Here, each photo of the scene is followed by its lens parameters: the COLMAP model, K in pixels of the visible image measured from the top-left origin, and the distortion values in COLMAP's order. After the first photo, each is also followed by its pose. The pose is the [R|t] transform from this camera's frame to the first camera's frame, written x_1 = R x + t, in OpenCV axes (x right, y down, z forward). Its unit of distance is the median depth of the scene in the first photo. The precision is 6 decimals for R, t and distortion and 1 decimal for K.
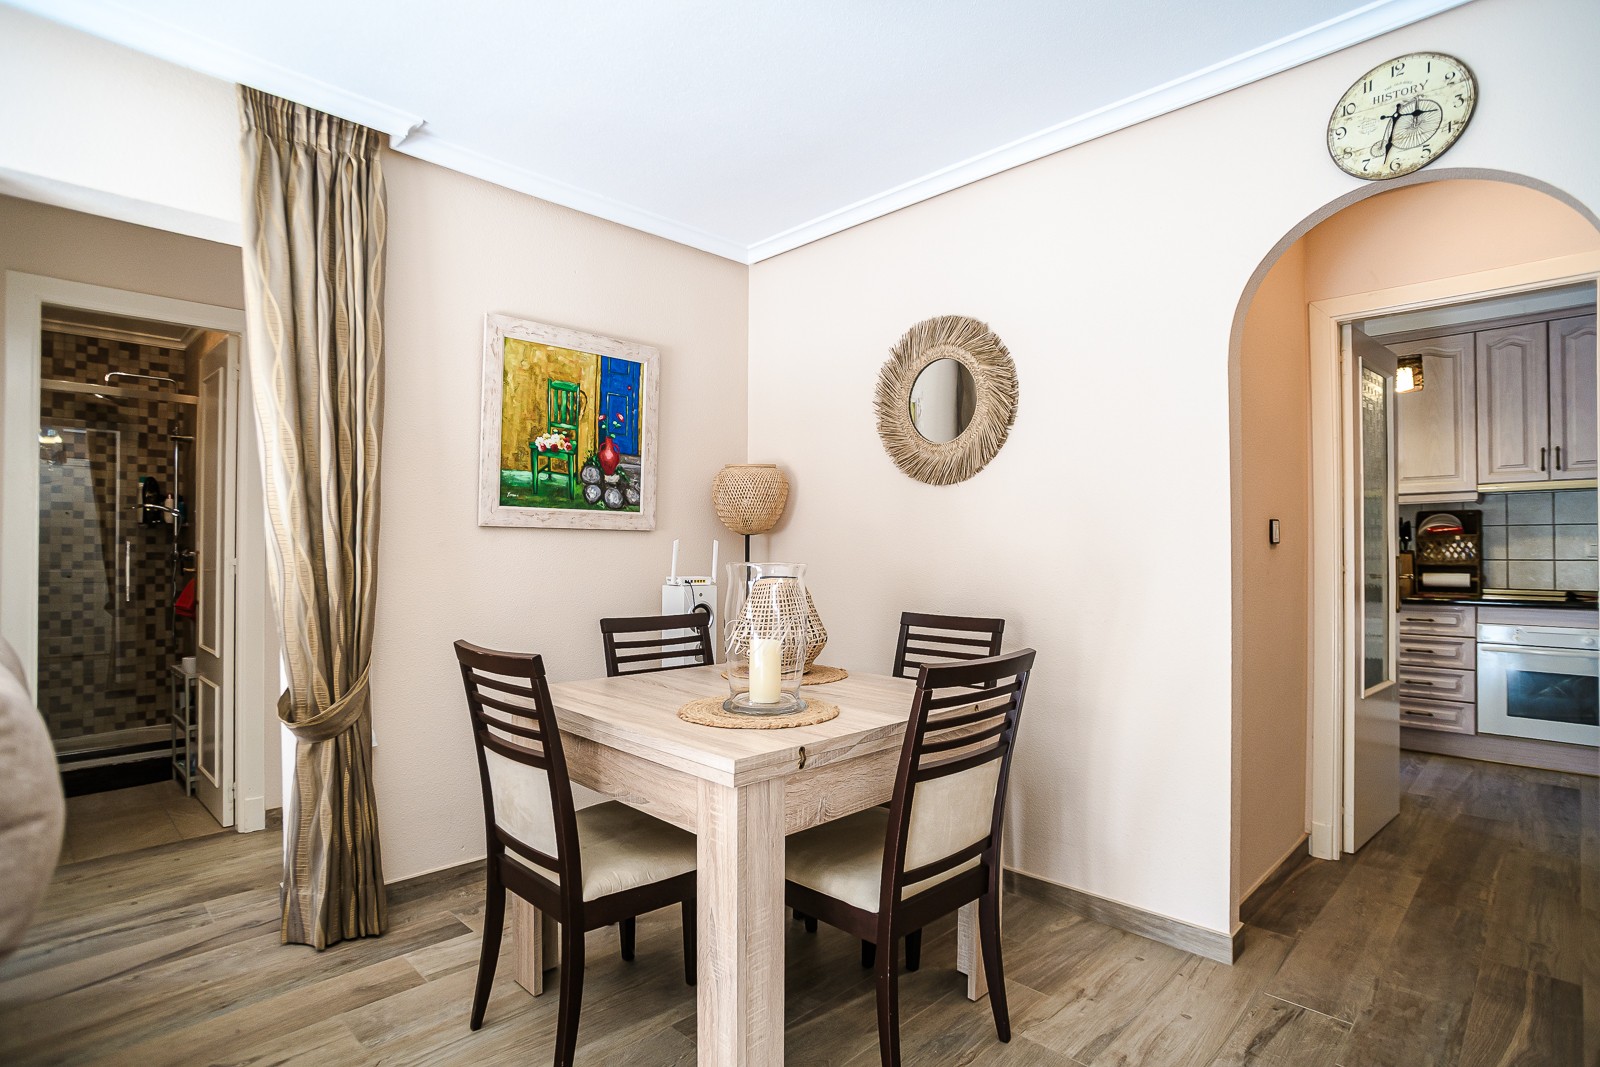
lens RADIAL K [[816.4, 0, 805.8], [0, 816.4, 535.9], [0, 0, 1]] dist [-0.022045, 0.004324]
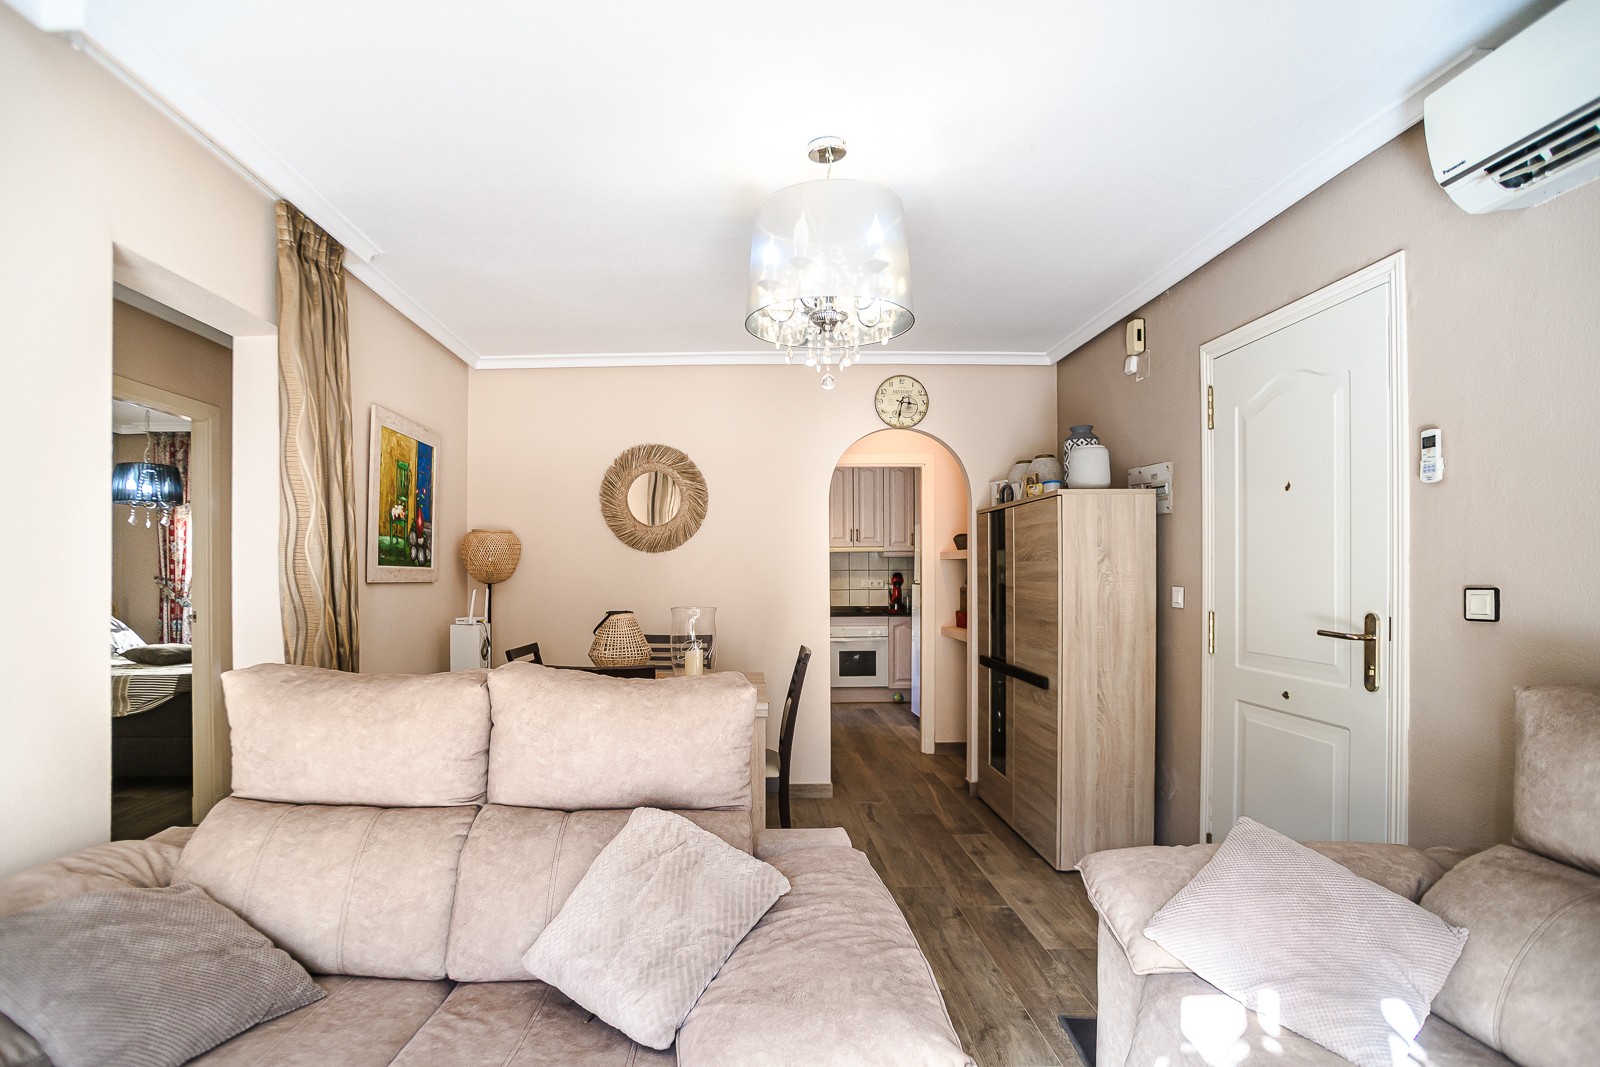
lens RADIAL K [[816.4, 0, 739.1], [0, 816.4, 579.1], [0, 0, 1]] dist [-0.022045, 0.004324]
pose [[0.729271, -0.004735, 0.684209, -0.516548], [-0.004299, 0.999925, 0.011501, -0.020449], [-0.684212, -0.011329, 0.729195, -0.161321]]
